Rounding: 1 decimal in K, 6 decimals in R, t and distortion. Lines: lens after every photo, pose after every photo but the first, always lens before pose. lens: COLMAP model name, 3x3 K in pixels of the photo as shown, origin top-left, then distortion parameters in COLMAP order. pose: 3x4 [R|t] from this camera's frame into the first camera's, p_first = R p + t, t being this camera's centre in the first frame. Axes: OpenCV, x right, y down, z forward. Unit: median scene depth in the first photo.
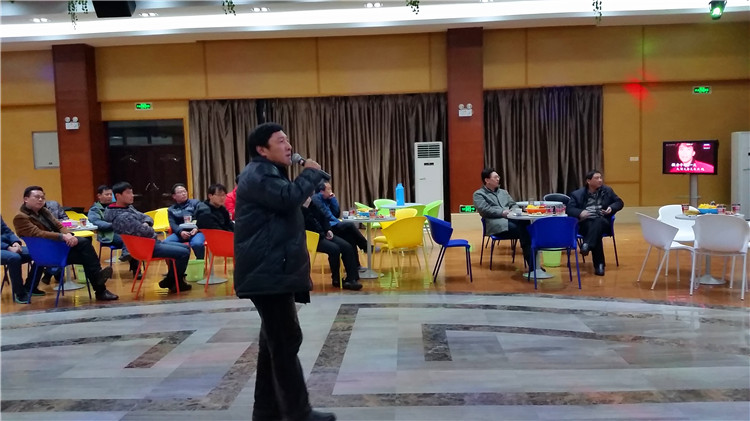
lens RADIAL K [[641.5, 0, 375.1], [0, 641.5, 210.8], [0, 0, 1]] dist [0.036325, -0.017160]
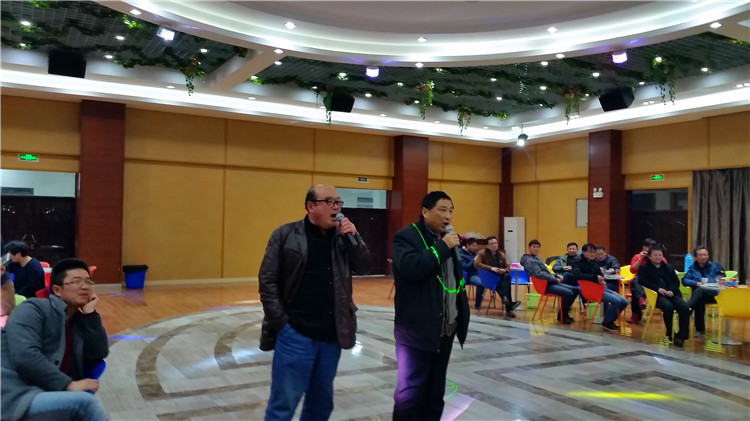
lens RADIAL K [[641.5, 0, 375.8], [0, 641.5, 211.2], [0, 0, 1]] dist [0.036325, -0.017160]
pose [[0.527126, 0.021070, -0.849526, 0.369179], [-0.099901, 0.994297, -0.037327, -0.007627], [0.843895, 0.104545, 0.526225, -0.032019]]
